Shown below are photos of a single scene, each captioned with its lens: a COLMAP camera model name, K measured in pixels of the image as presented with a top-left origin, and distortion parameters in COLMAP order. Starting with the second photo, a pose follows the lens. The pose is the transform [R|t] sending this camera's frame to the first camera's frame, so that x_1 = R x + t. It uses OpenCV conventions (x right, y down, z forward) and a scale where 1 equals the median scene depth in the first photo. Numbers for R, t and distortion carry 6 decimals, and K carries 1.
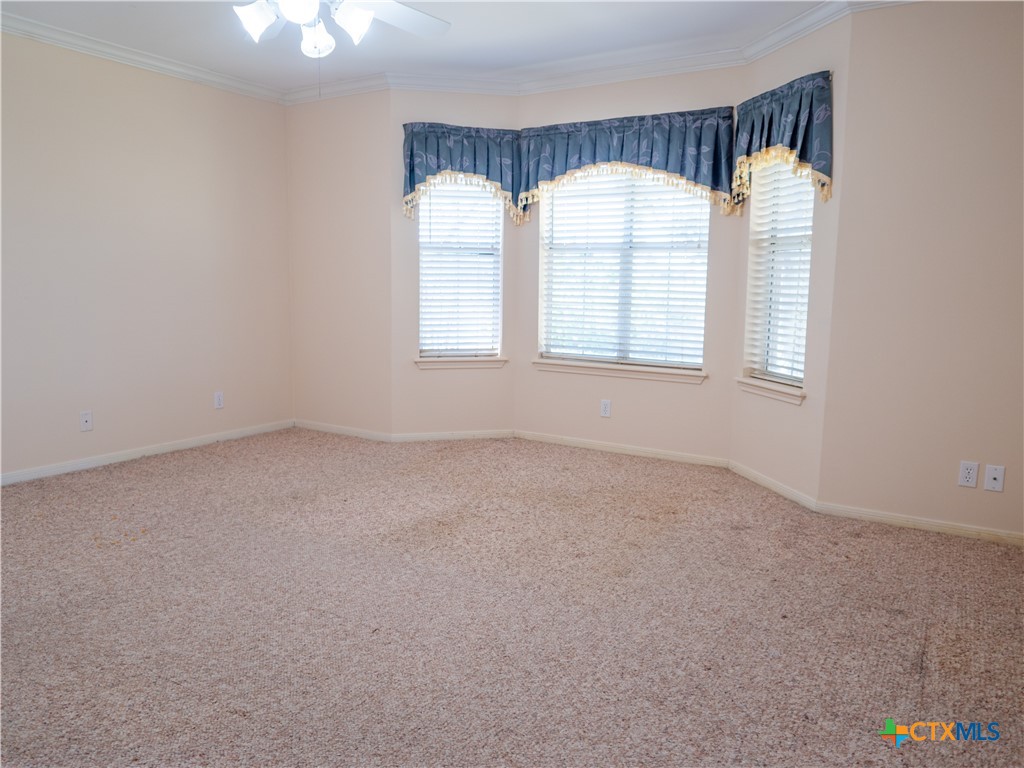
lens RADIAL K [[736.9, 0, 511.3], [0, 736.9, 381.6], [0, 0, 1]] dist [-0.019851, 0.002968]
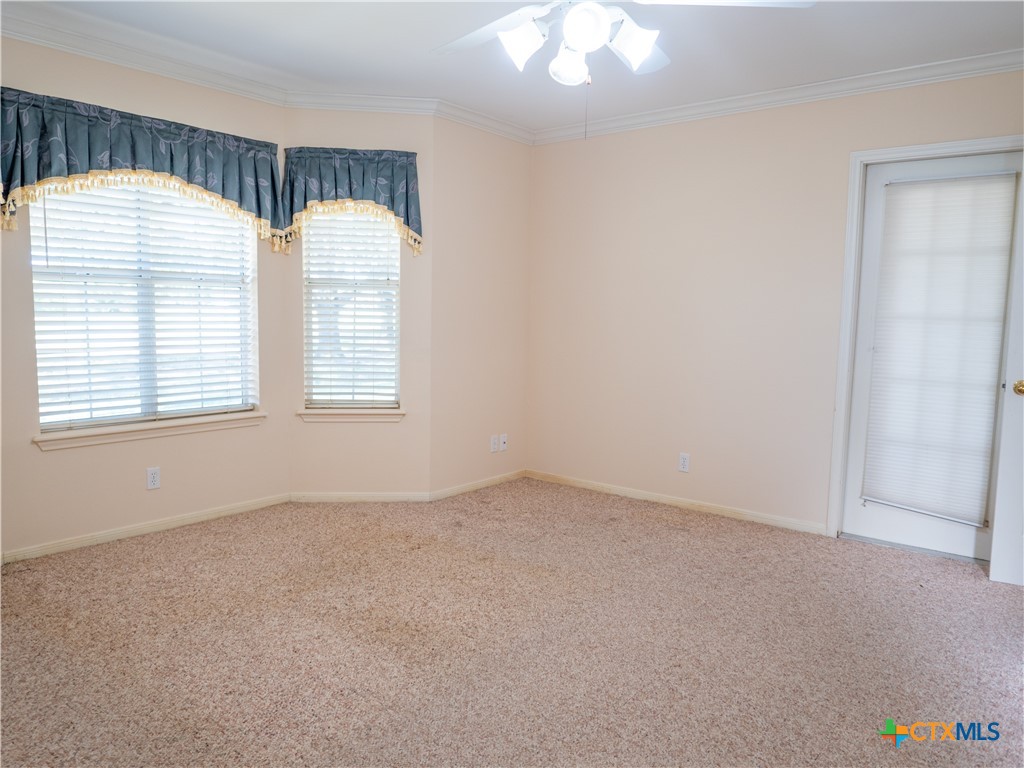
lens RADIAL K [[736.9, 0, 511.6], [0, 736.9, 386.0], [0, 0, 1]] dist [-0.019851, 0.002968]
pose [[0.124195, -0.118618, 0.985142, -0.670101], [0.113065, 0.988054, 0.104715, -0.114881], [-0.985795, 0.098380, 0.136123, 0.566282]]
